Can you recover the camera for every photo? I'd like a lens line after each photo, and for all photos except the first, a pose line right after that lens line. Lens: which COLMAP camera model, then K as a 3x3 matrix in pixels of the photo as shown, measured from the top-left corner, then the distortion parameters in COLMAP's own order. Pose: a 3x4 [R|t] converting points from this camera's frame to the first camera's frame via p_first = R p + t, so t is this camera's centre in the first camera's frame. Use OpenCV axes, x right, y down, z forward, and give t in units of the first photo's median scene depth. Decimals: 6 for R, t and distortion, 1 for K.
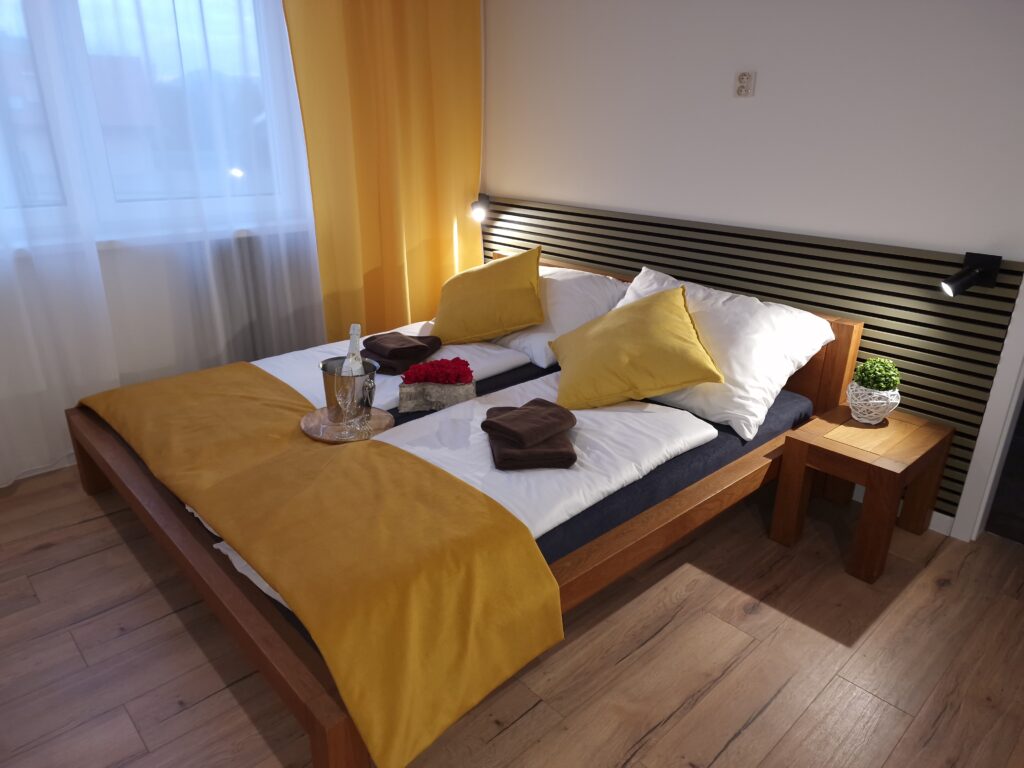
lens RADIAL K [[713.9, 0, 512.0], [0, 713.9, 384.0], [0, 0, 1]] dist [0.090897, 0.000619]
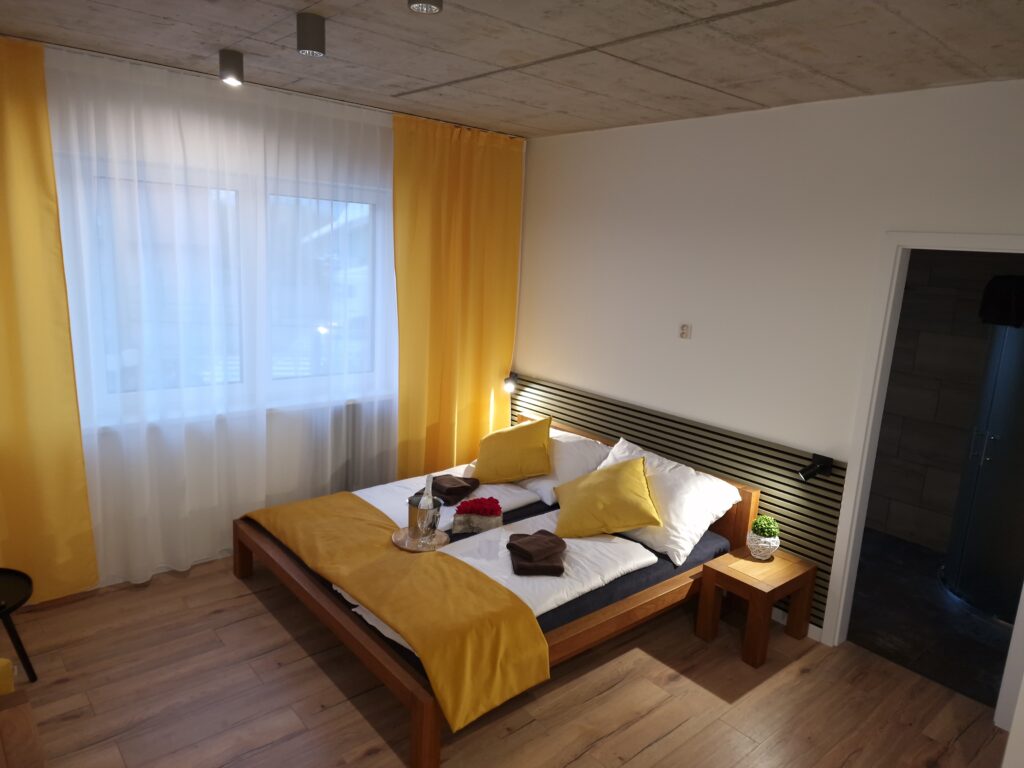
lens RADIAL K [[695.2, 0, 515.6], [0, 695.2, 385.3], [0, 0, 1]] dist [0.083042, -0.004149]
pose [[0.998430, 0.051019, -0.023102, -0.003976], [-0.054007, 0.986290, -0.155935, -0.047262], [0.014829, 0.156938, 0.987497, -0.530359]]
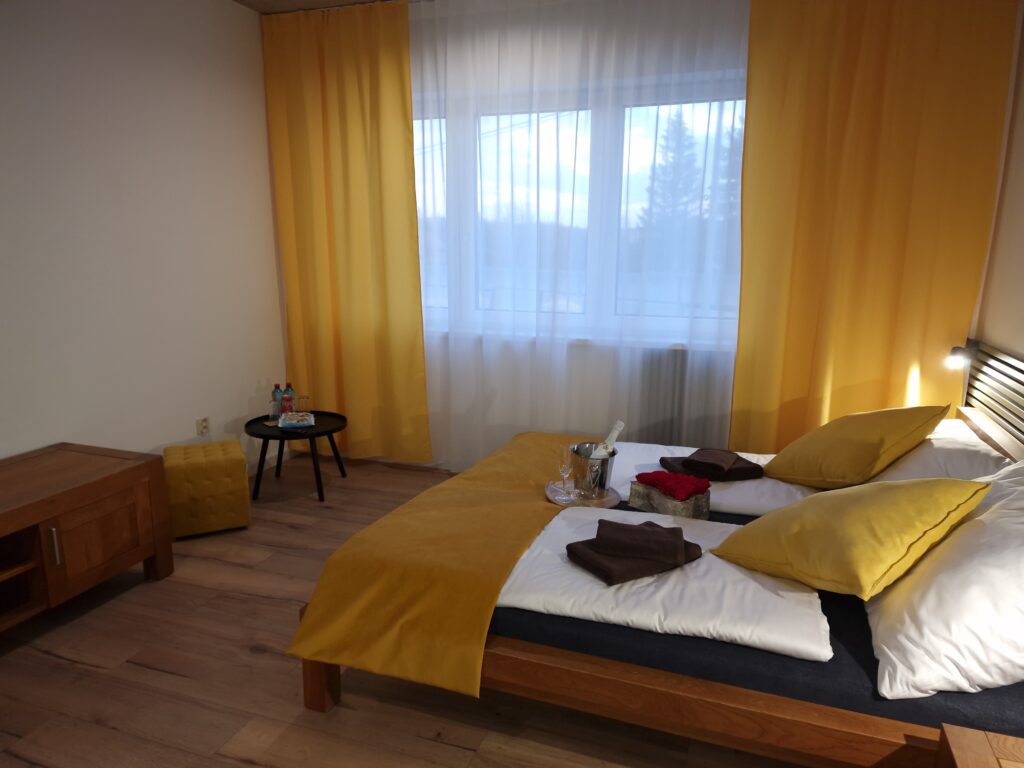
lens RADIAL K [[695.2, 0, 515.6], [0, 695.2, 385.3], [0, 0, 1]] dist [0.083042, -0.004149]
pose [[0.466110, 0.169309, -0.868376, 0.692631], [-0.309378, 0.950743, 0.019306, -0.108082], [0.828871, 0.259658, 0.495531, 0.271367]]
